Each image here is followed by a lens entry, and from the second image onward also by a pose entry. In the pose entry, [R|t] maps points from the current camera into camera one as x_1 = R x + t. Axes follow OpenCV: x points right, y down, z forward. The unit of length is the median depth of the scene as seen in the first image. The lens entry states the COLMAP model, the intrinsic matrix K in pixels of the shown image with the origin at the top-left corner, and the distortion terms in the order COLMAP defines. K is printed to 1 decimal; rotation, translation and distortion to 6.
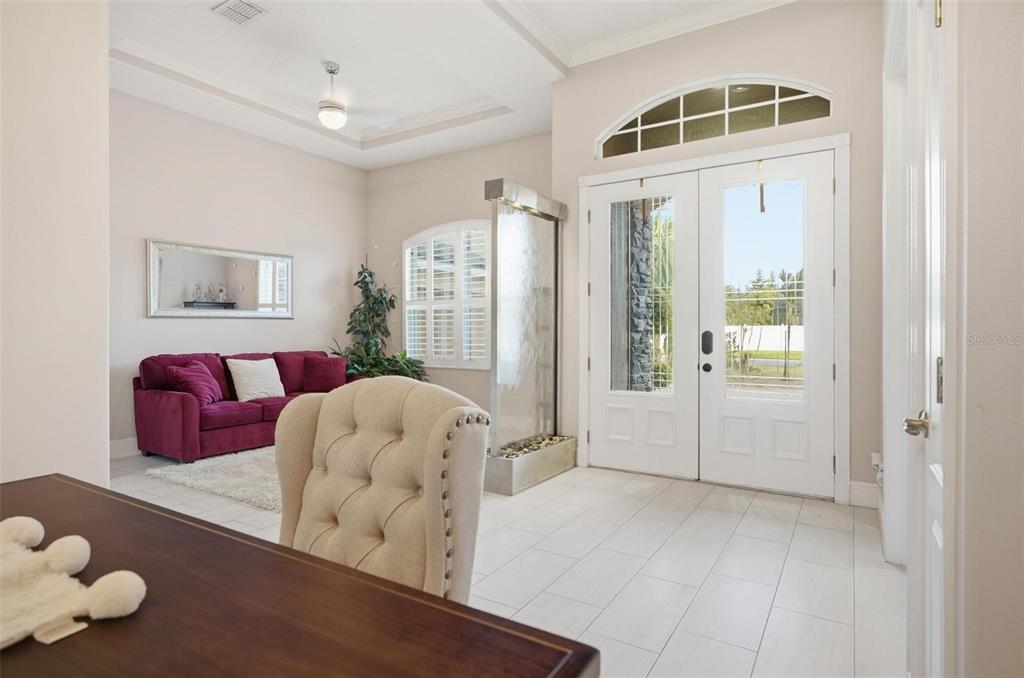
lens RADIAL K [[538.6, 0, 531.8], [0, 538.6, 337.2], [0, 0, 1]] dist [-0.002872, -0.000133]
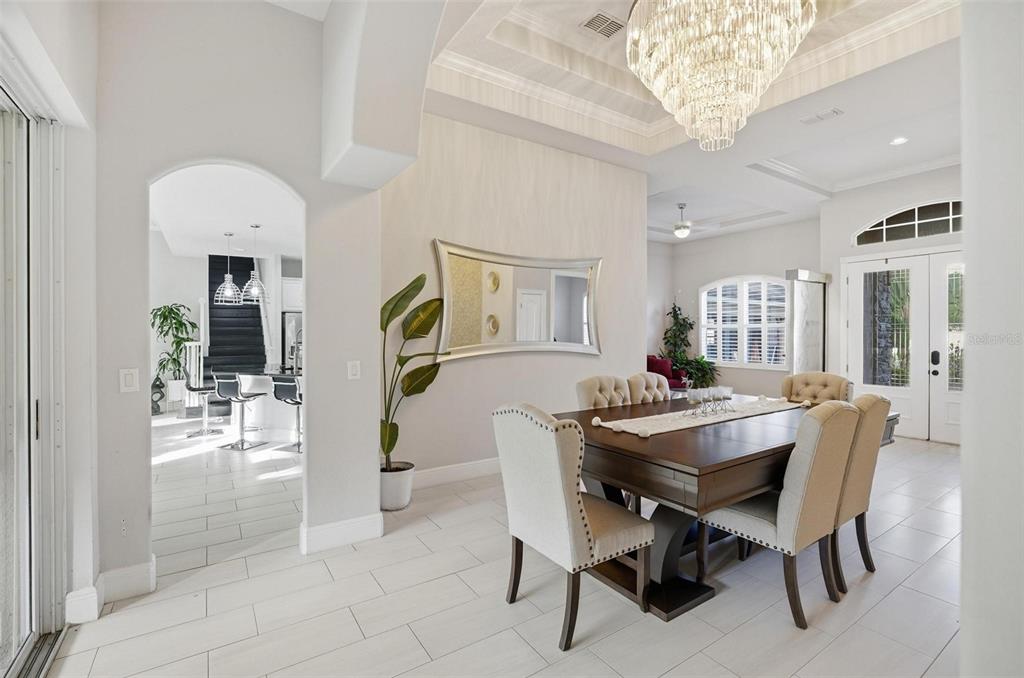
lens RADIAL K [[464.3, 0, 518.0], [0, 464.3, 335.7], [0, 0, 1]] dist [-0.011099, 0.000629]
pose [[0.903893, 0.003476, -0.427745, -0.194452], [-0.005072, 0.999984, -0.002592, -0.040271], [0.427729, 0.004513, 0.903896, -0.701117]]
